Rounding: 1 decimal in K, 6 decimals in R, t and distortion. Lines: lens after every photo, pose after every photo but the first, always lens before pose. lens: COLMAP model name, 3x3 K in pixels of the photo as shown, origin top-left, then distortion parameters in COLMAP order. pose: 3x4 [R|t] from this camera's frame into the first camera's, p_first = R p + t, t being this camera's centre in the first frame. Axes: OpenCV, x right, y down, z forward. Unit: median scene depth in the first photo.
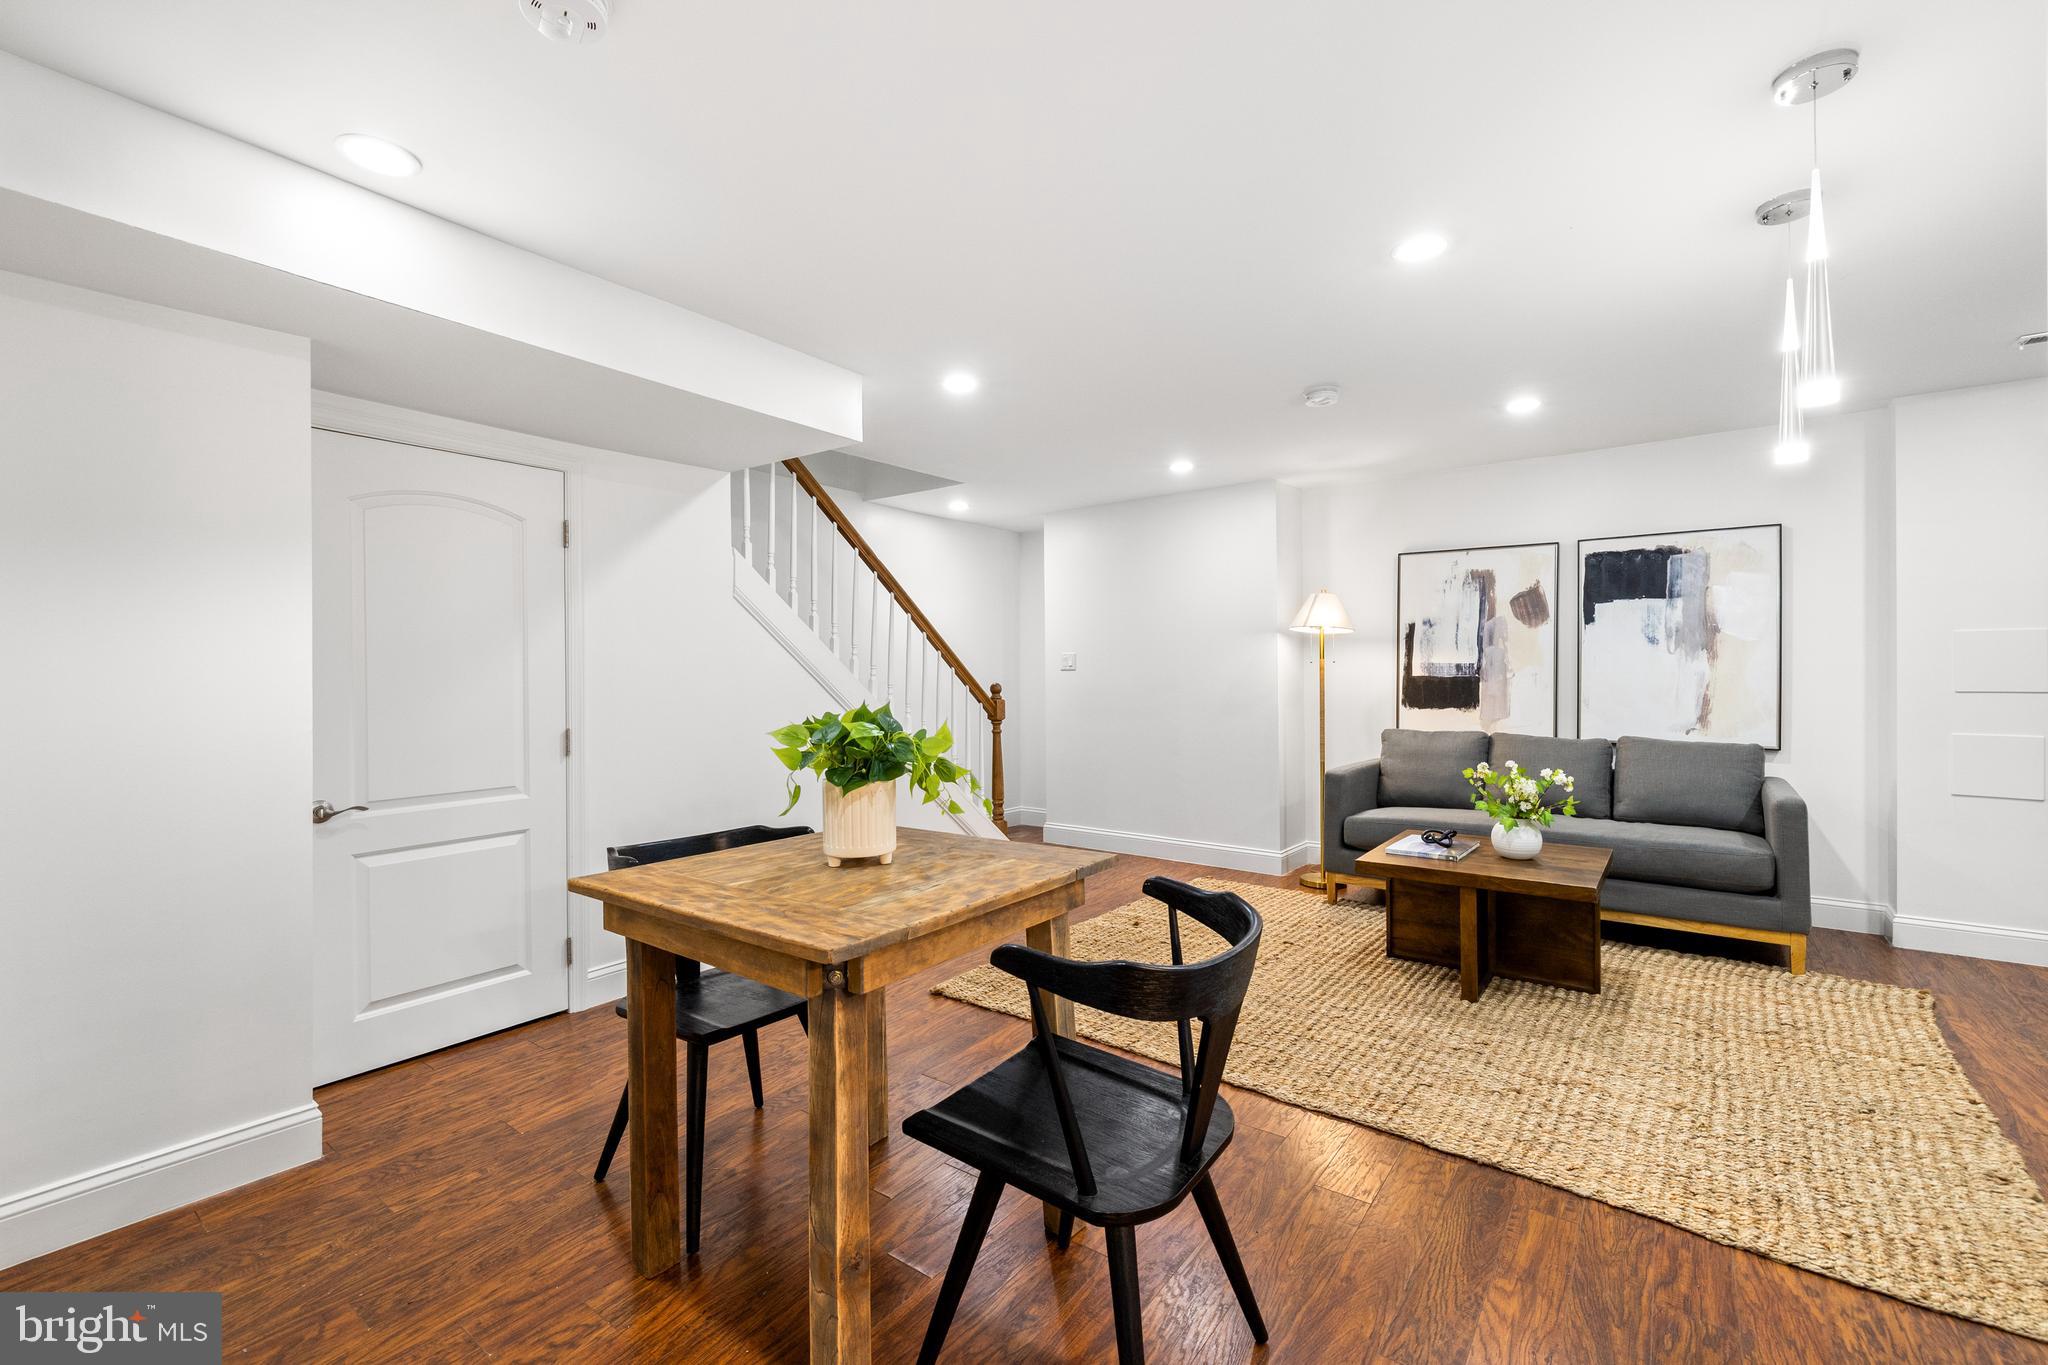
lens RADIAL K [[868.9, 0, 1013.3], [0, 868.9, 679.8], [0, 0, 1]] dist [-0.000409, 0.000270]
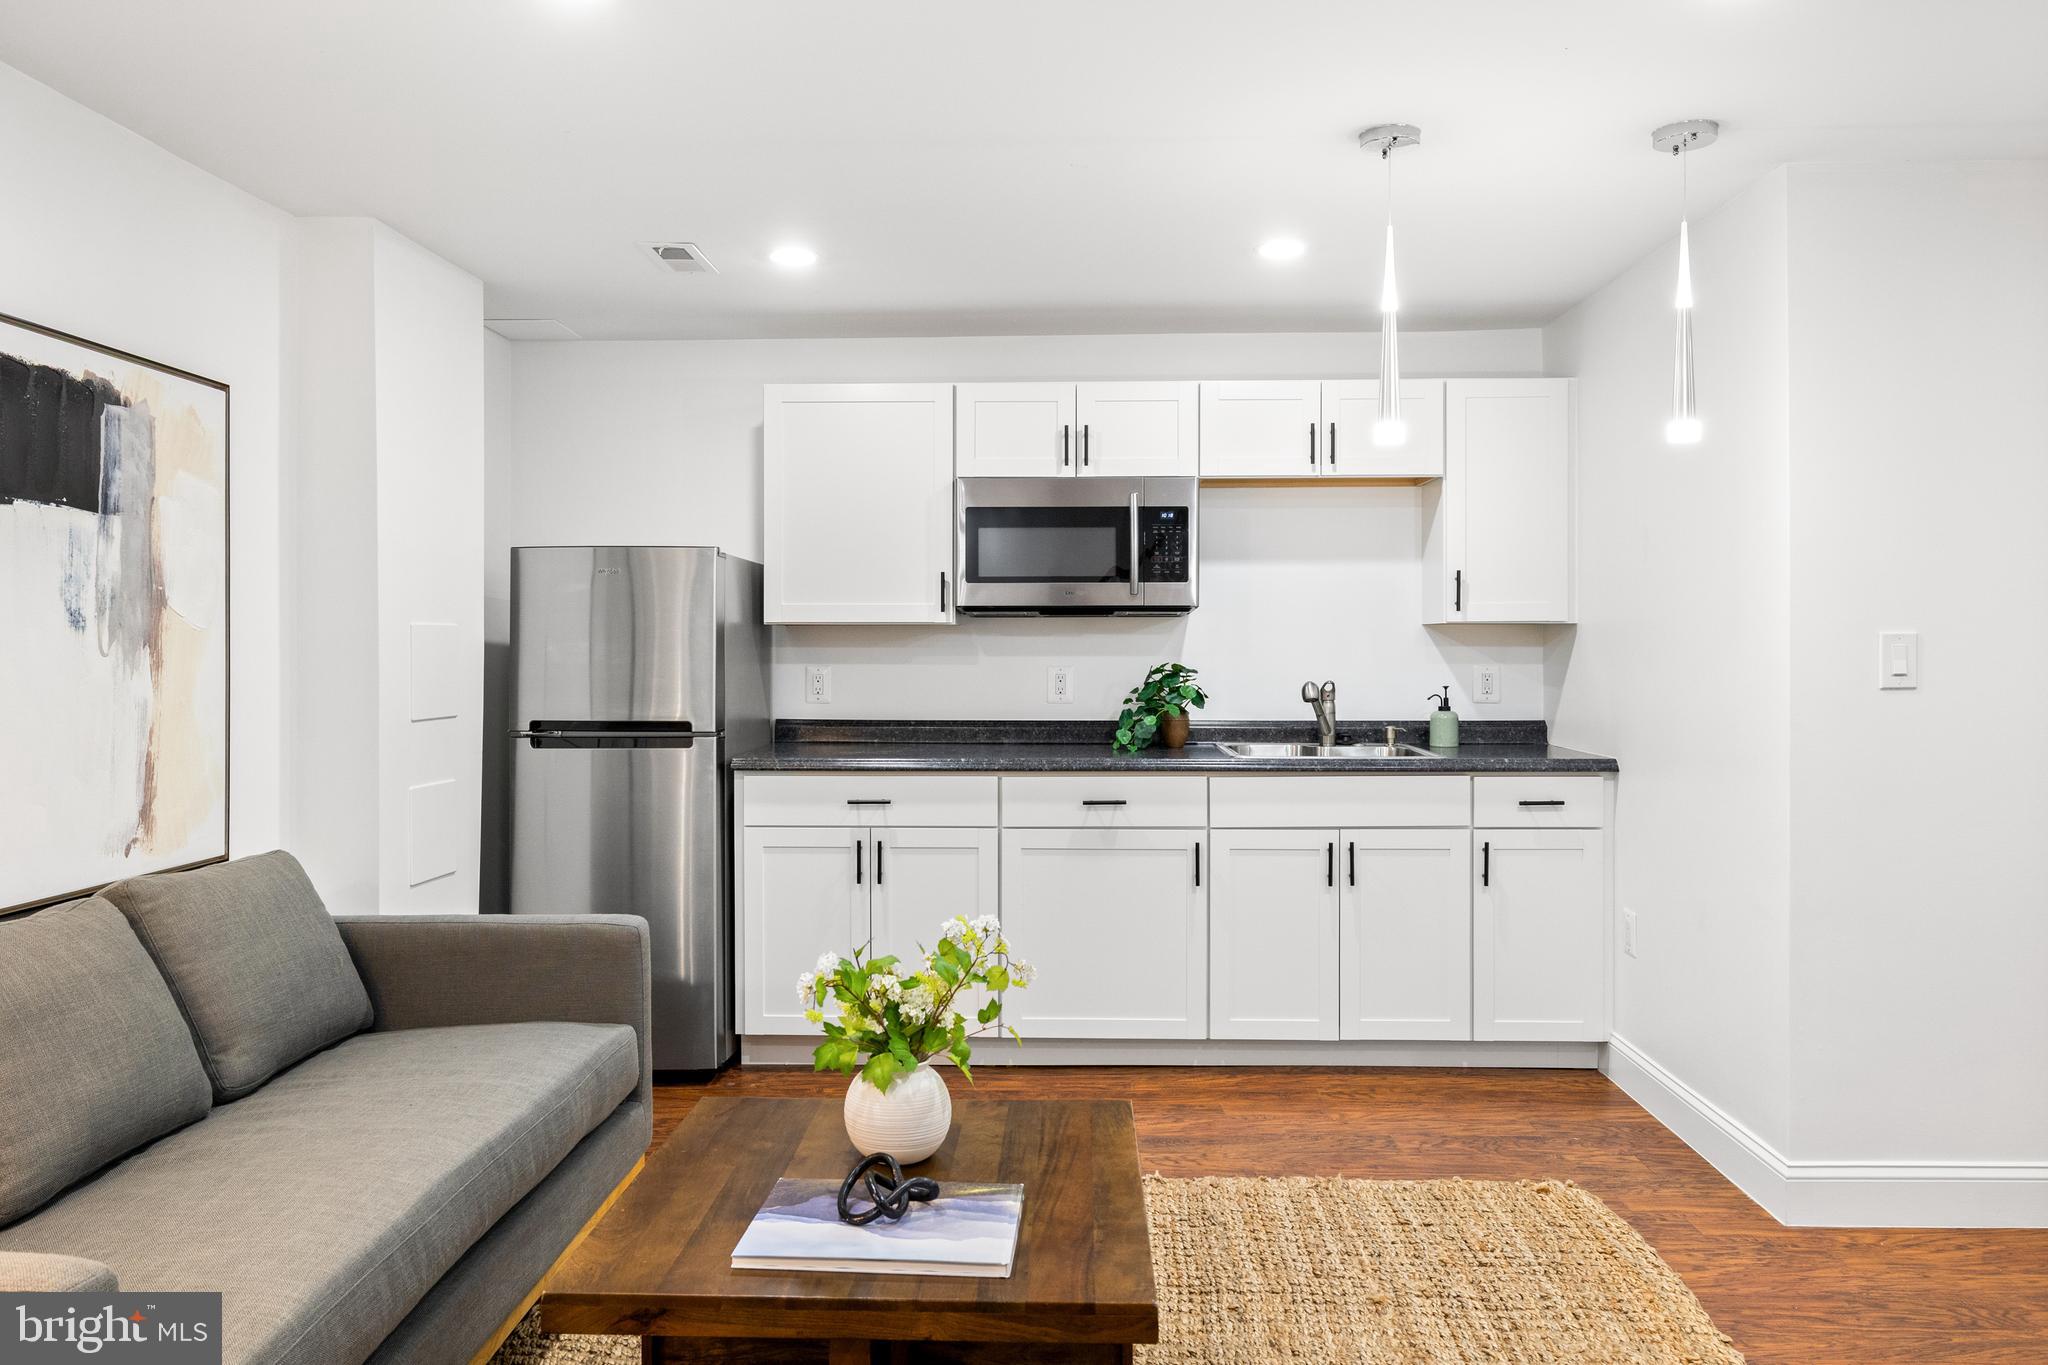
lens RADIAL K [[1421.4, 0, 1012.9], [0, 1421.4, 661.6], [0, 0, 1]] dist [-0.007253, 0.006892]
pose [[-0.588098, 0.000640, 0.808789, 0.000249], [0.013843, 0.999861, 0.009274, -0.027957], [-0.808671, 0.016650, -0.588025, 1.063979]]
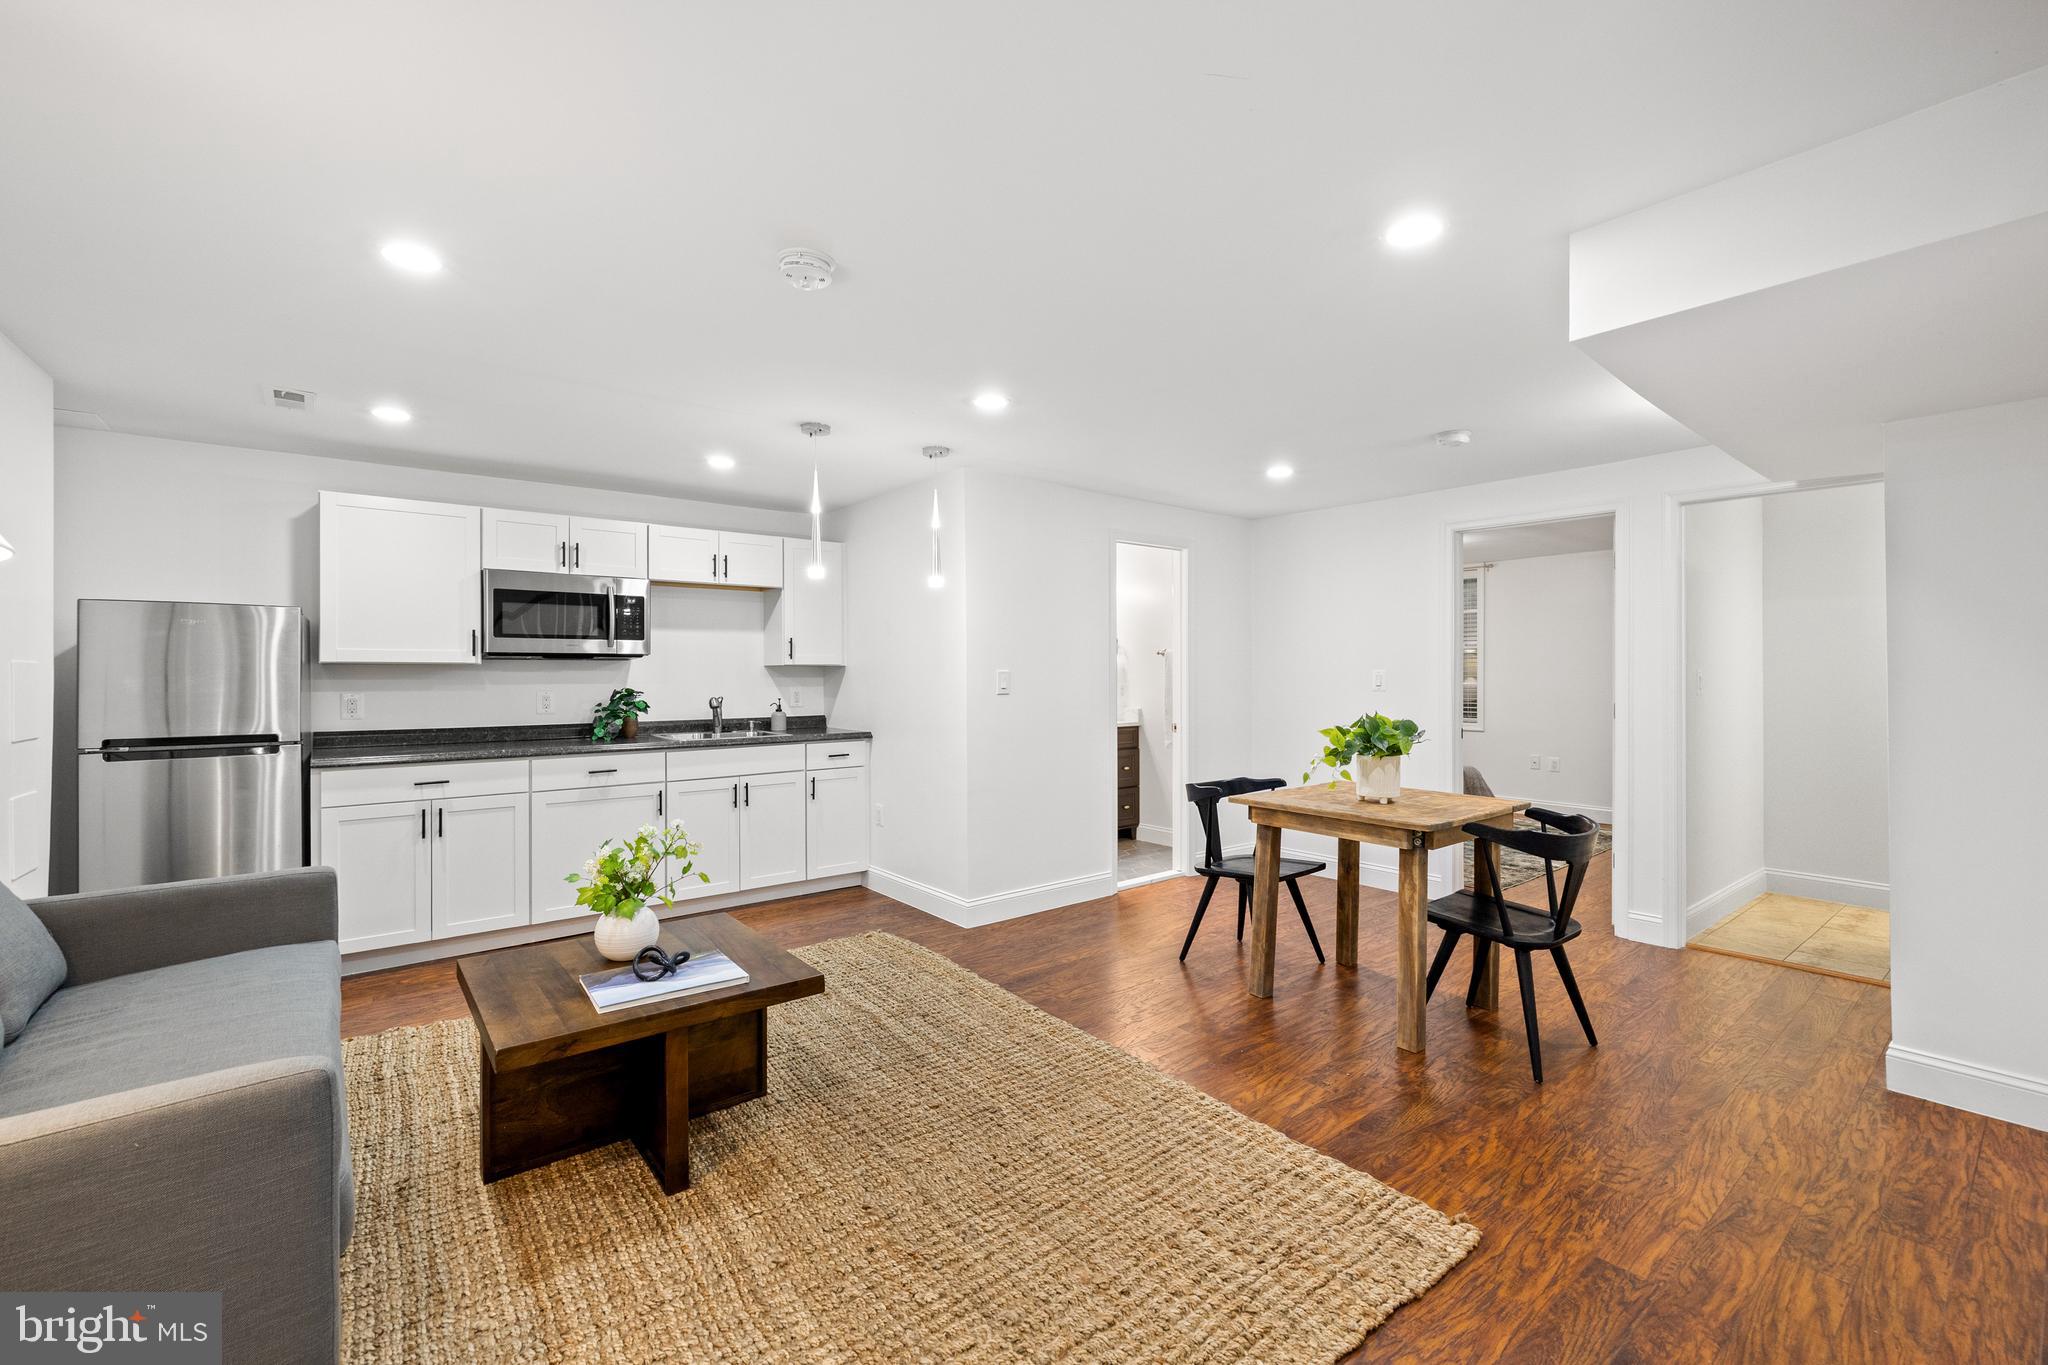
lens RADIAL K [[868.9, 0, 1019.7], [0, 868.9, 680.5], [0, 0, 1]] dist [-0.000409, 0.000270]
pose [[-0.972487, 0.011224, 0.232686, 0.054680], [0.014476, 0.999820, 0.012276, -0.031080], [-0.232506, 0.015307, -0.972475, 1.305251]]
